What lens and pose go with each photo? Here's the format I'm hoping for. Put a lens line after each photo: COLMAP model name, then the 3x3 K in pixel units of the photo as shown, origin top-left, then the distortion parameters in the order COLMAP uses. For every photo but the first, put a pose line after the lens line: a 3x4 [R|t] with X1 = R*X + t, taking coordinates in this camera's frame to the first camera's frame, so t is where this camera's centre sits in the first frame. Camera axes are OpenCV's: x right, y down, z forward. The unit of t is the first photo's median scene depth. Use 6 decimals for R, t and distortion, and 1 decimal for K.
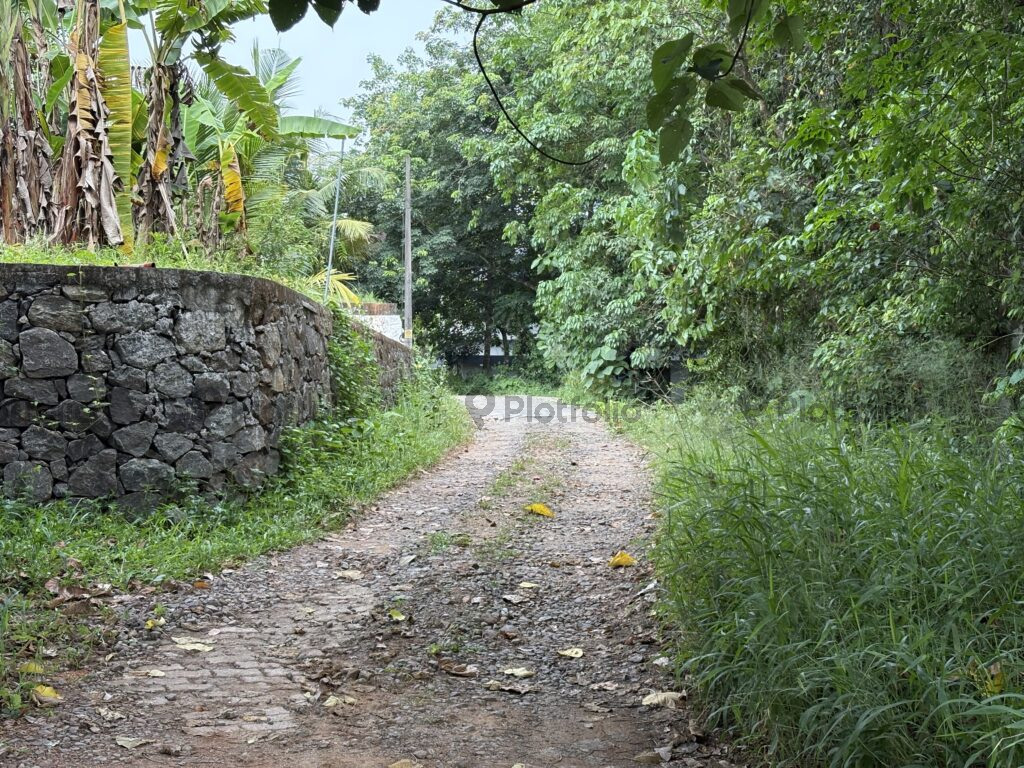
lens RADIAL K [[1537.5, 0, 514.4], [0, 1537.5, 380.9], [0, 0, 1]] dist [0.041068, 0.000000]
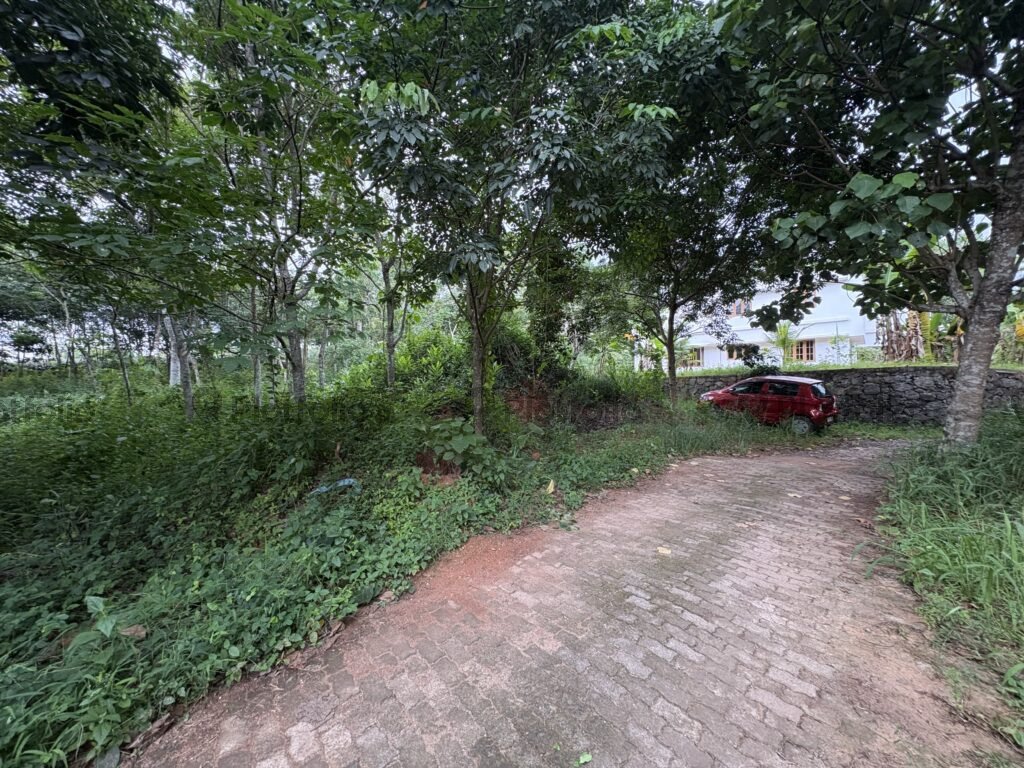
lens RADIAL K [[405.1, 0, 509.7], [0, 405.1, 386.4], [0, 0, 1]] dist [-0.001783, 0.000779]
pose [[0.299073, -0.025285, -0.953895, 0.465680], [-0.004127, 0.999605, -0.027791, 0.011183], [0.954221, 0.012248, 0.298851, -0.293307]]
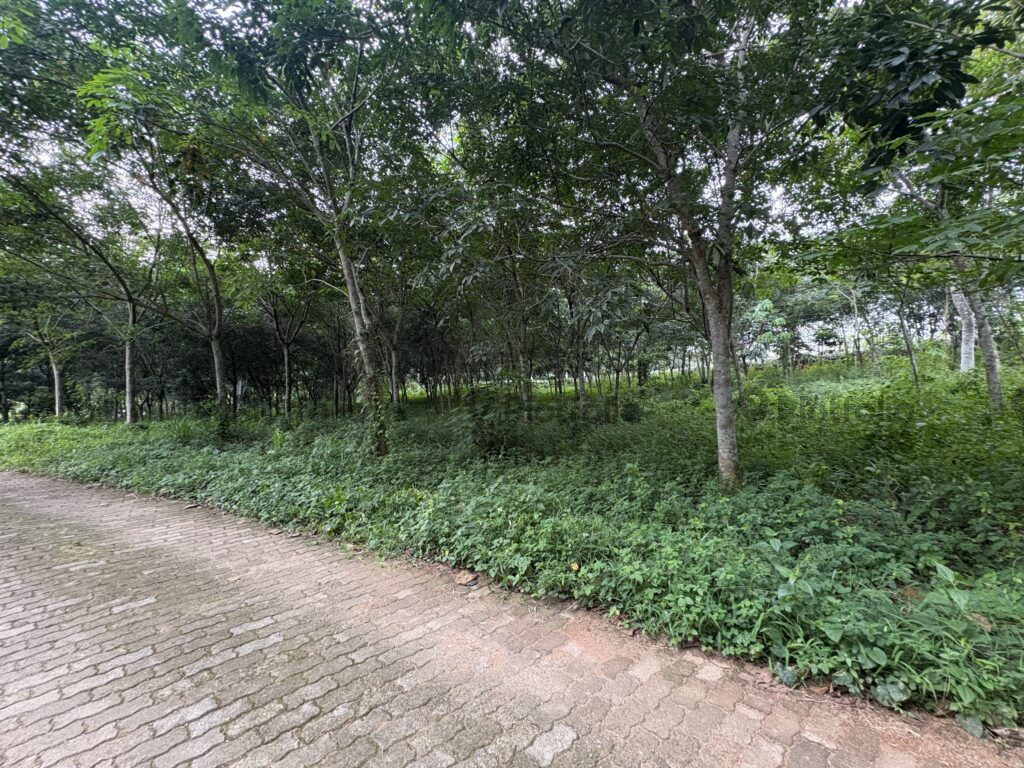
lens RADIAL K [[405.1, 0, 511.7], [0, 405.1, 384.4], [0, 0, 1]] dist [-0.001783, 0.000779]
pose [[-0.938792, -0.005440, -0.344443, 0.891246], [-0.012078, 0.999780, 0.017129, 0.024240], [0.344274, 0.020241, -0.938651, -0.438404]]
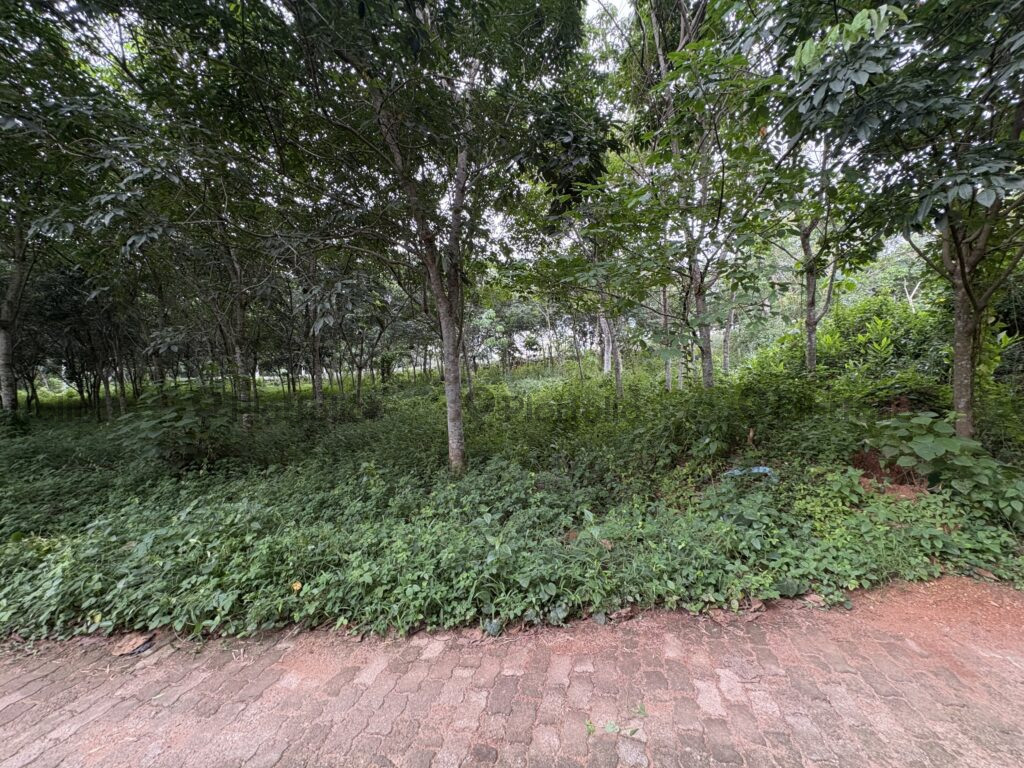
lens RADIAL K [[405.1, 0, 511.3], [0, 405.1, 384.4], [0, 0, 1]] dist [-0.001783, 0.000779]
pose [[-0.573283, 0.000748, -0.819357, 0.775689], [-0.019273, 0.999711, 0.014397, 0.023533], [0.819131, 0.024045, -0.573102, -0.405247]]
